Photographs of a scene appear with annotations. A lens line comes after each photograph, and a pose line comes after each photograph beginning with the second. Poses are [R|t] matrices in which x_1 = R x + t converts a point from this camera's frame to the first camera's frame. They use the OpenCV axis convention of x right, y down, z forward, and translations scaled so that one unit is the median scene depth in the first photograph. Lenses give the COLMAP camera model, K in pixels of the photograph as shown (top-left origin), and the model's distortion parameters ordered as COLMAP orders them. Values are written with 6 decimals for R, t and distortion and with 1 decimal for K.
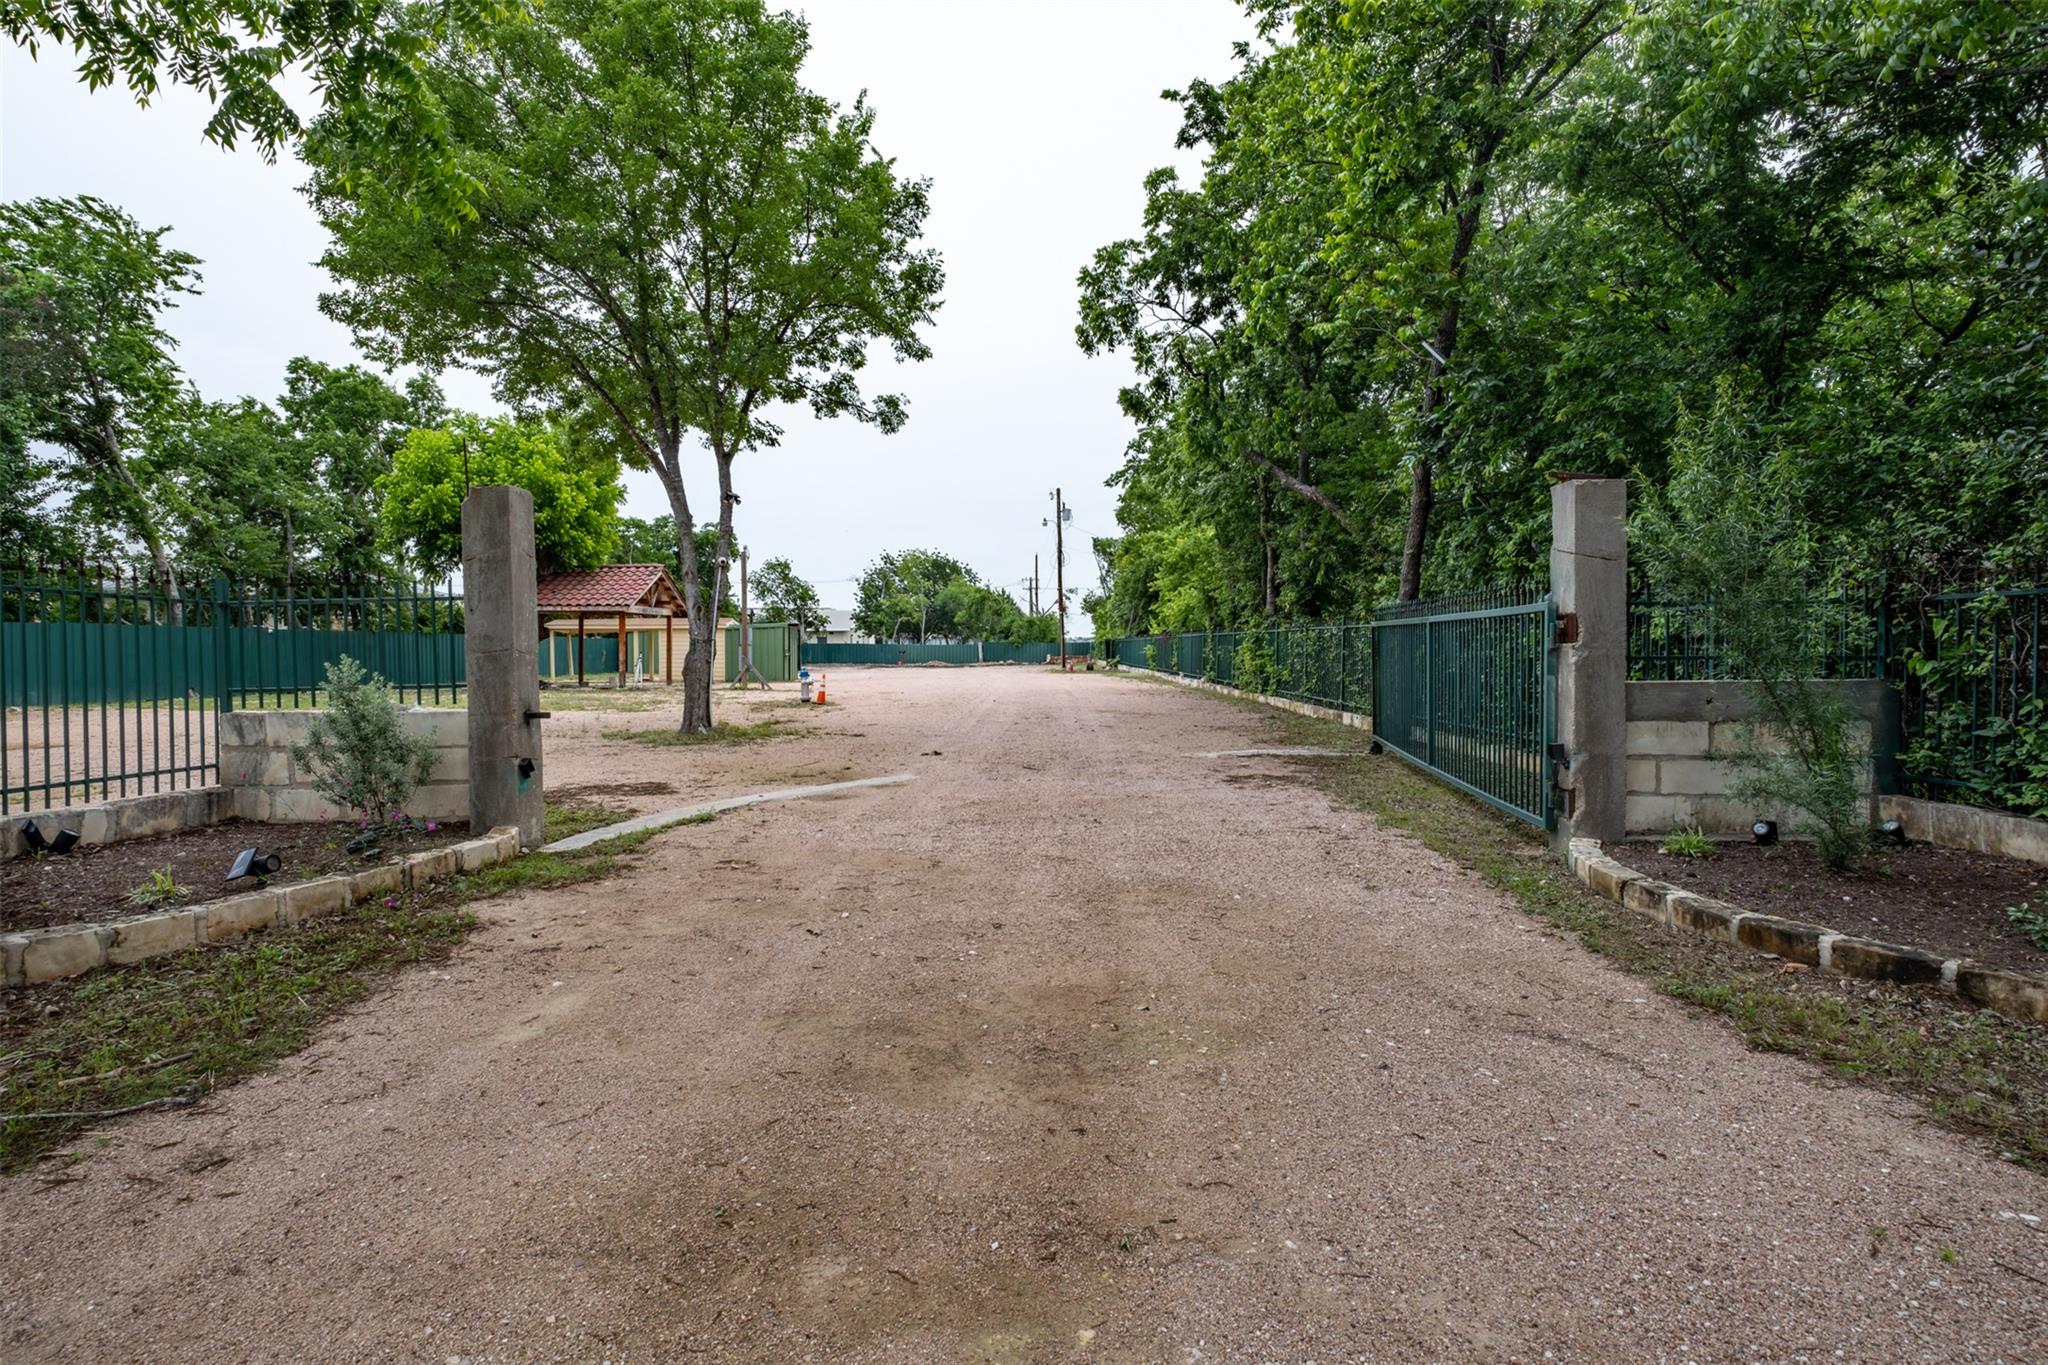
lens RADIAL K [[1057.9, 0, 1025.6], [0, 1057.9, 673.4], [0, 0, 1]] dist [-0.005055, -0.000377]
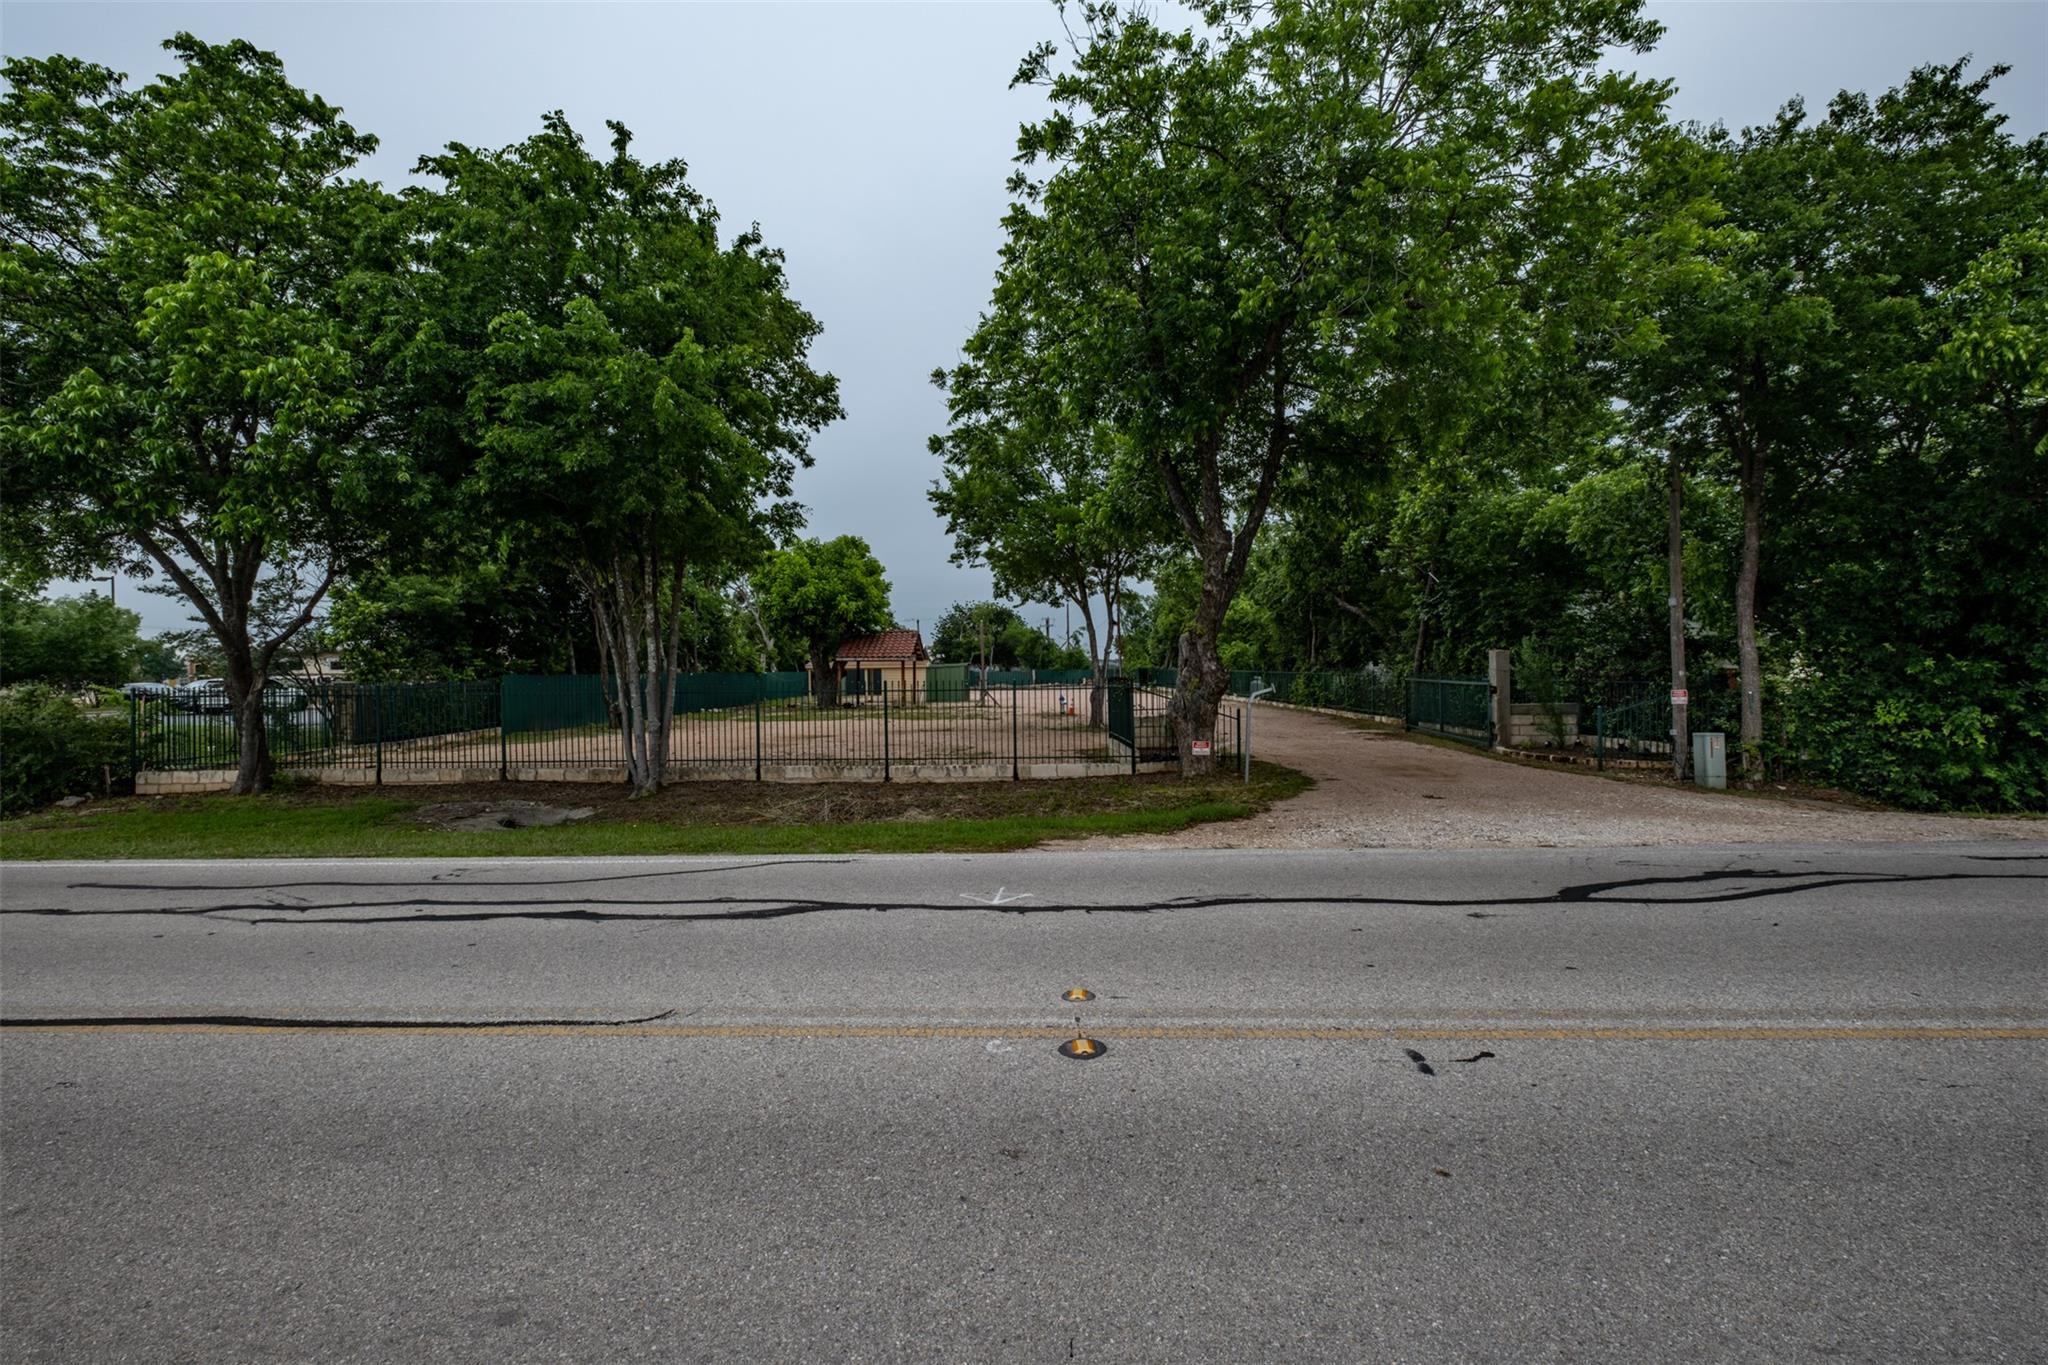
lens RADIAL K [[891.4, 0, 1018.4], [0, 891.4, 677.3], [0, 0, 1]] dist [0.004424, -0.005752]
pose [[0.999817, -0.008800, 0.016983, -0.299883], [0.009044, 0.999856, -0.014373, -0.014383], [-0.016854, 0.014524, 0.999752, -0.521248]]
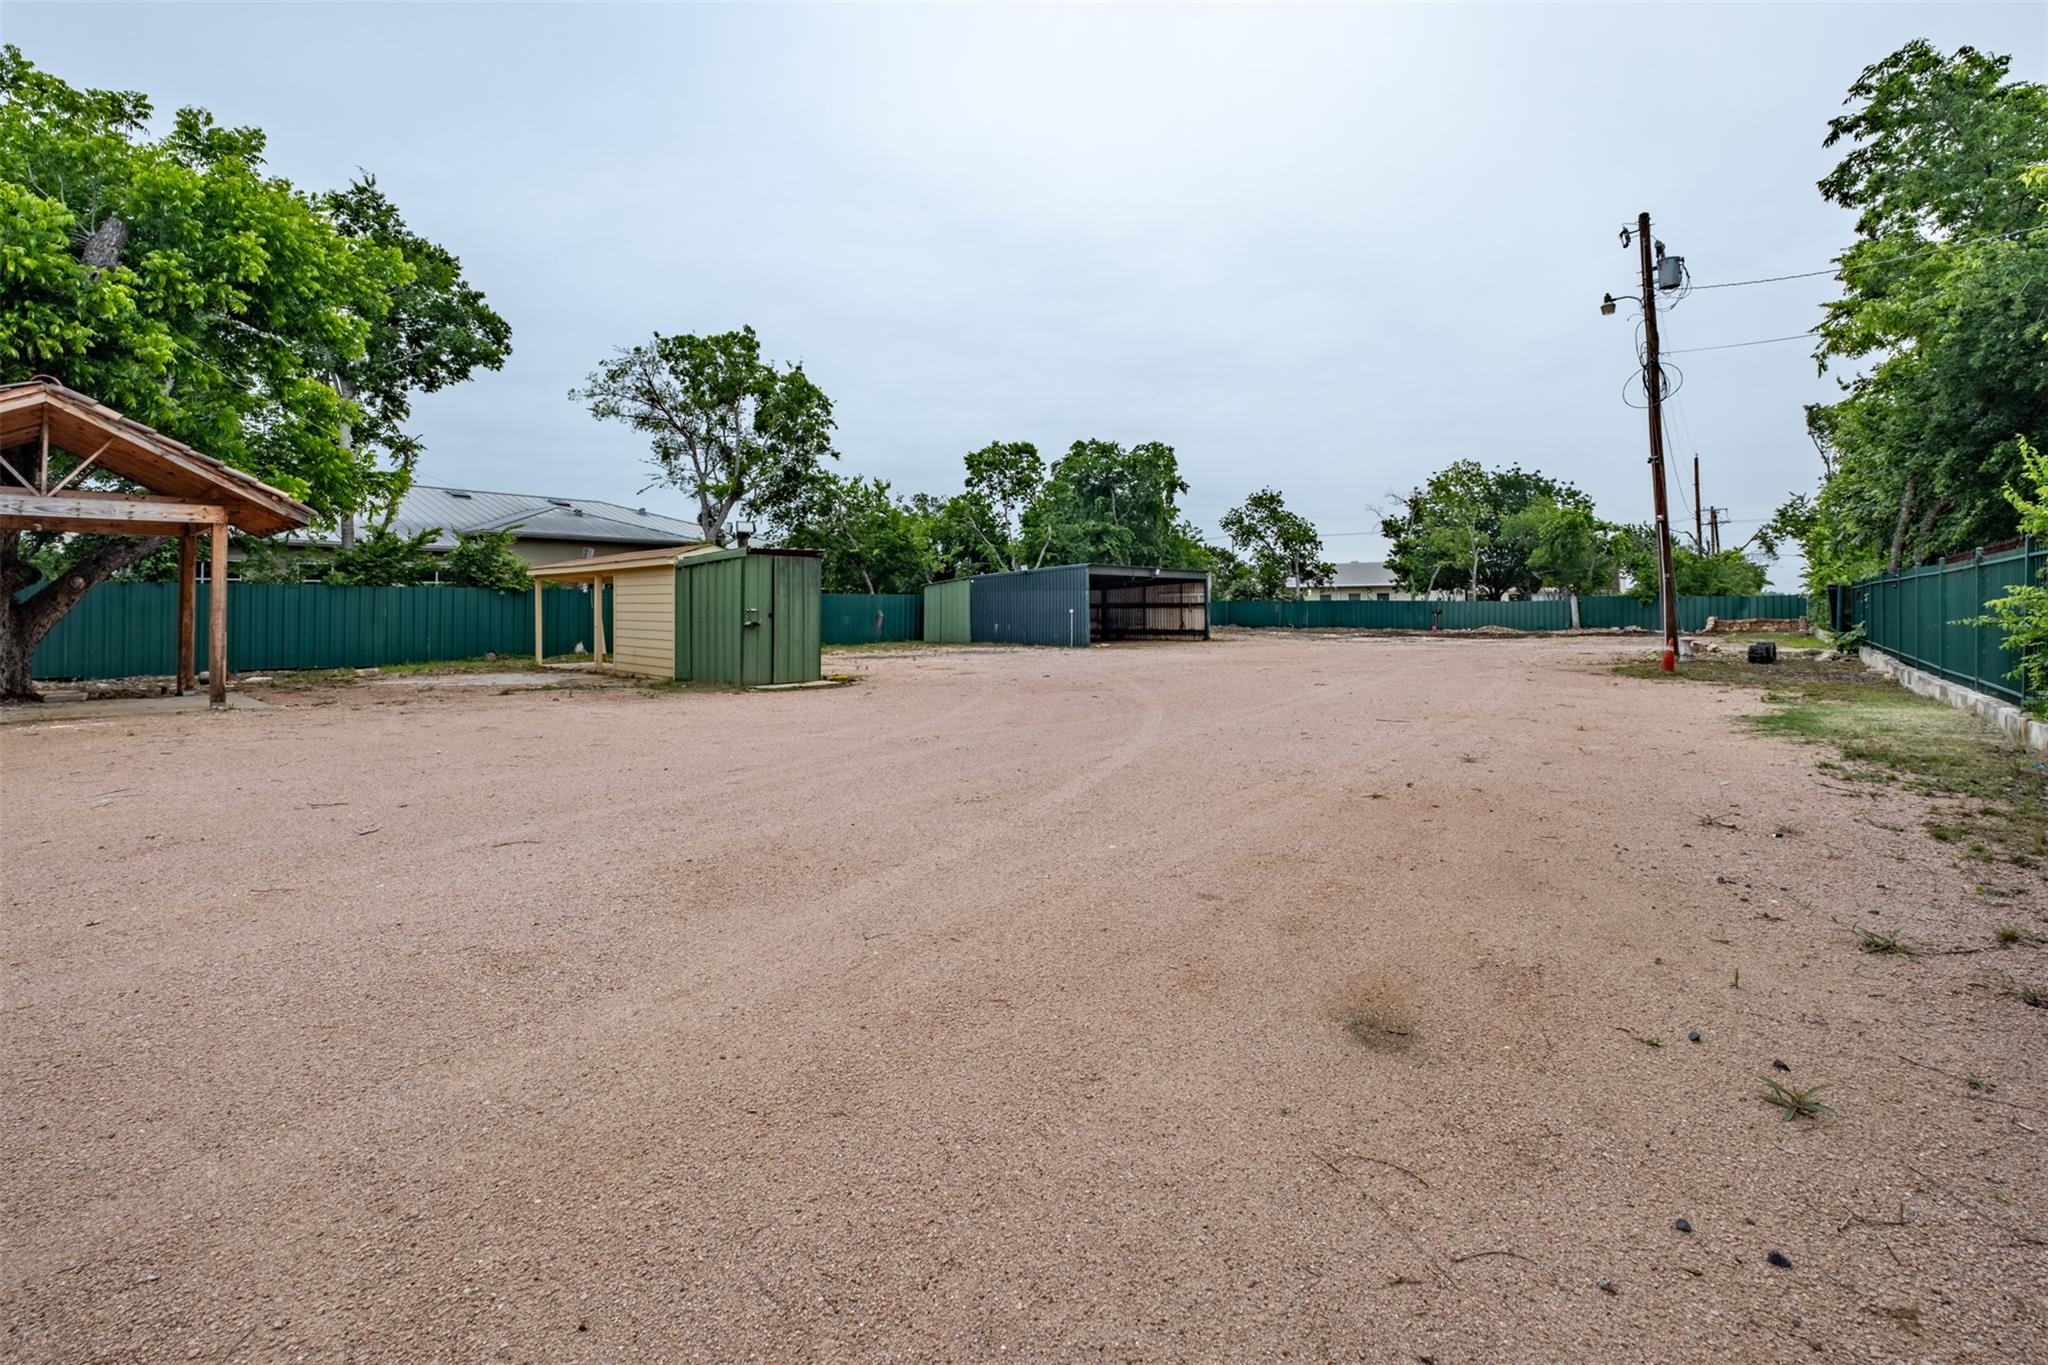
lens RADIAL K [[891.4, 0, 1014.0], [0, 891.4, 583.4], [0, 0, 1]] dist [0.004424, -0.005752]
pose [[0.772193, -0.017548, -0.635146, 0.138055], [-0.013300, 0.998953, -0.043770, -0.035756], [0.635249, 0.042246, 0.771151, 1.382141]]
